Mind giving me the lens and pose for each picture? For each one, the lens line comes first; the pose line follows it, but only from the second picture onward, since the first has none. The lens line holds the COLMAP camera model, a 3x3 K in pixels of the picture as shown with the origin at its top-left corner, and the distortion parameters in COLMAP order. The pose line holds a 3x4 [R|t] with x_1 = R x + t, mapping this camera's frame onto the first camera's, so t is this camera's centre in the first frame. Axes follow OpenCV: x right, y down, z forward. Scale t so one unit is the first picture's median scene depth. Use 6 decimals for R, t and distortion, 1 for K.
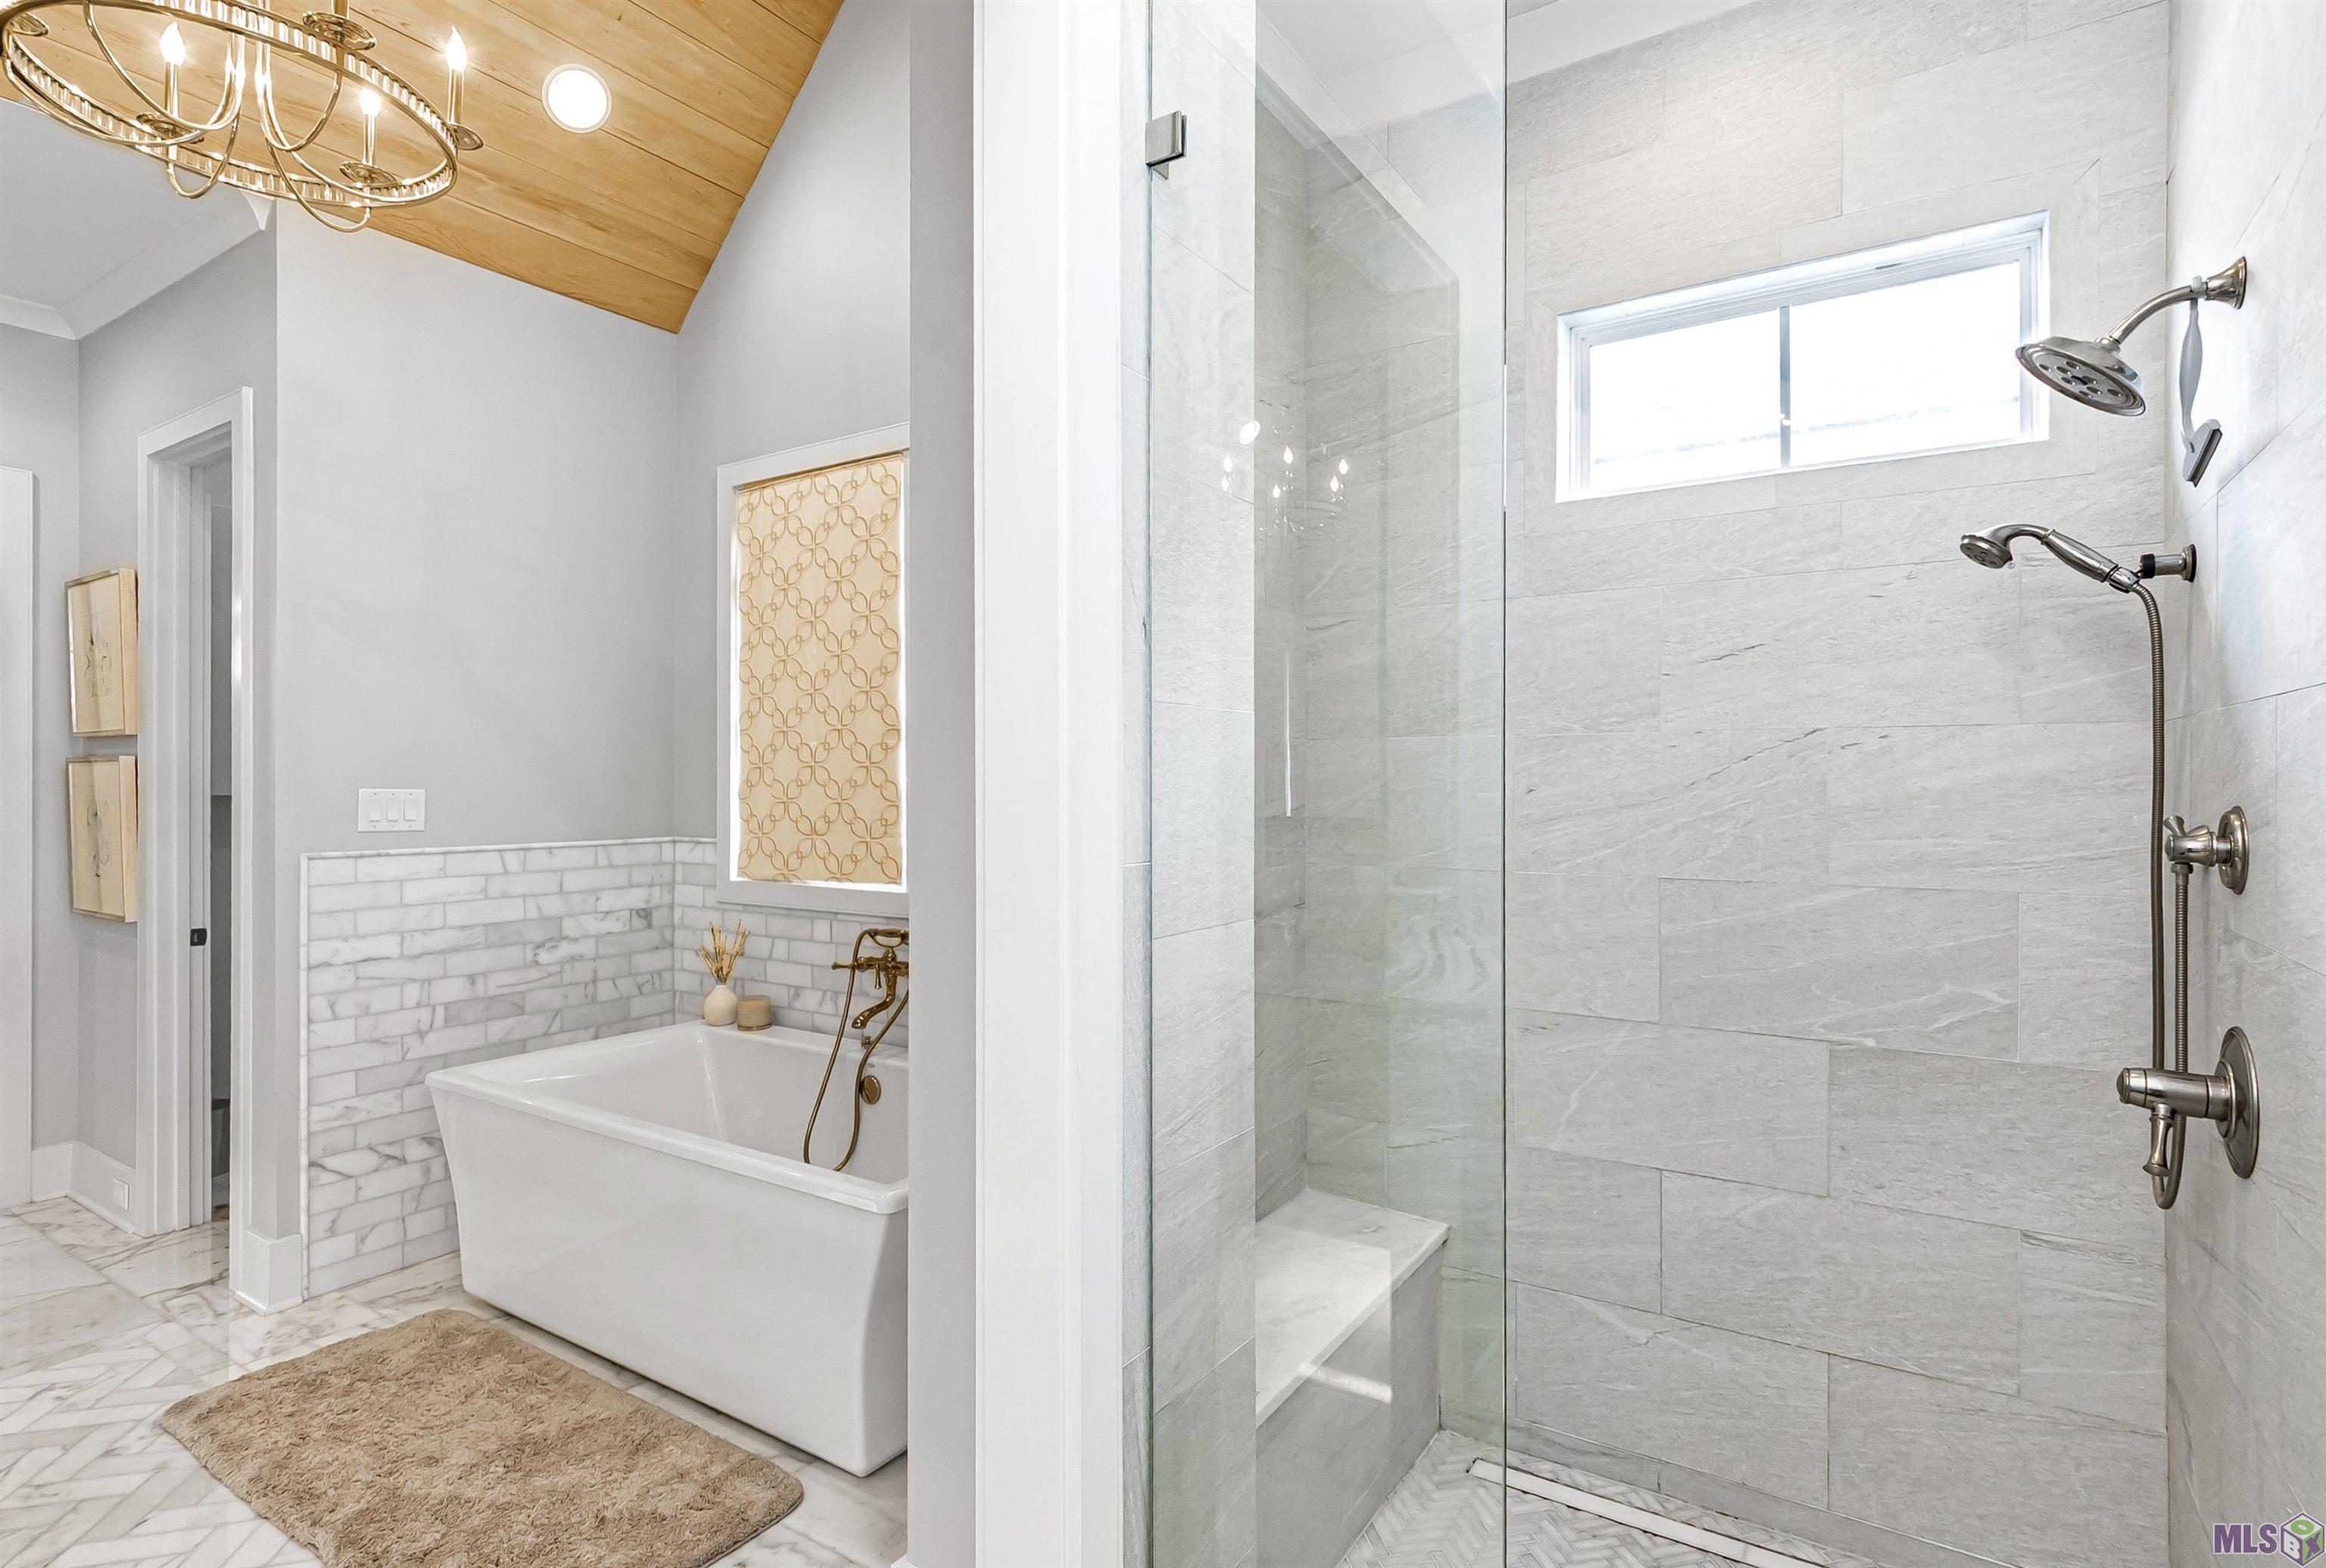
lens RADIAL K [[1173.7, 0, 1160.7], [0, 1173.7, 778.5], [0, 0, 1]] dist [0.001377, 0.000060]
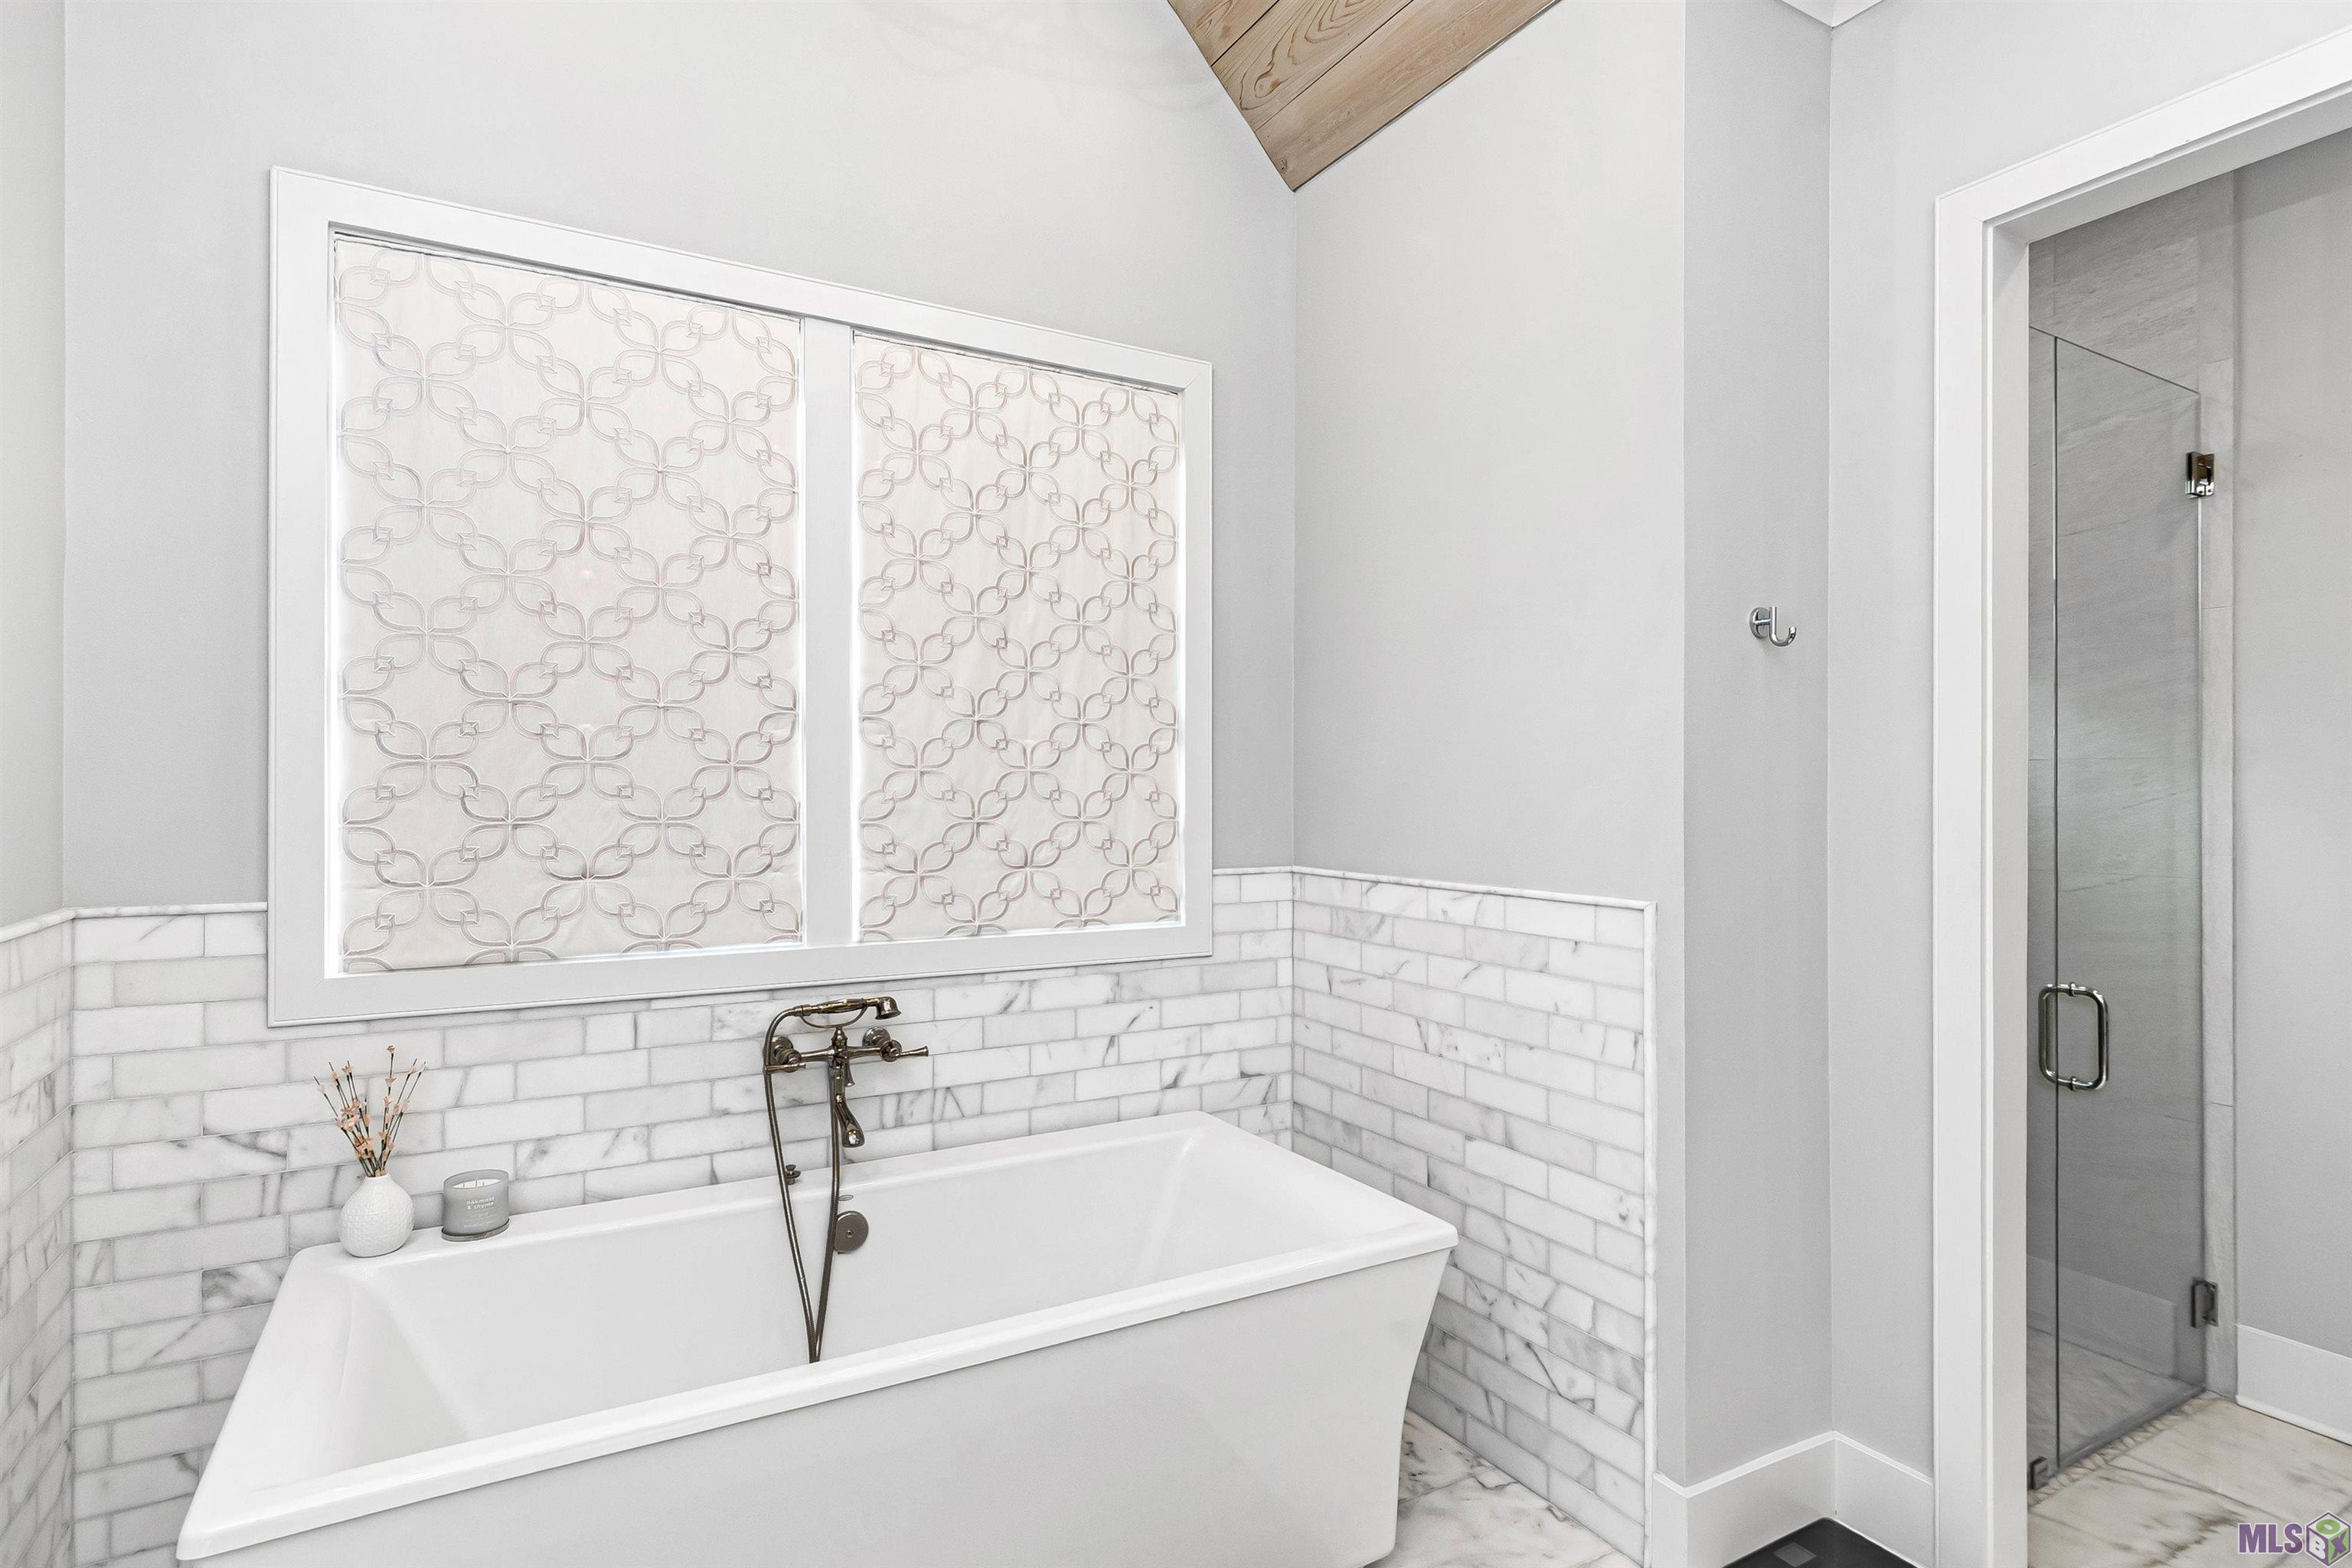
lens RADIAL K [[1164.8, 0, 1172.1], [0, 1164.8, 791.9], [0, 0, 1]] dist [-0.019569, -0.000643]
pose [[0.444263, -0.004302, 0.895886, -0.688466], [-0.008224, 0.999927, 0.008879, -0.004325], [-0.895859, -0.011313, 0.444195, 0.460974]]
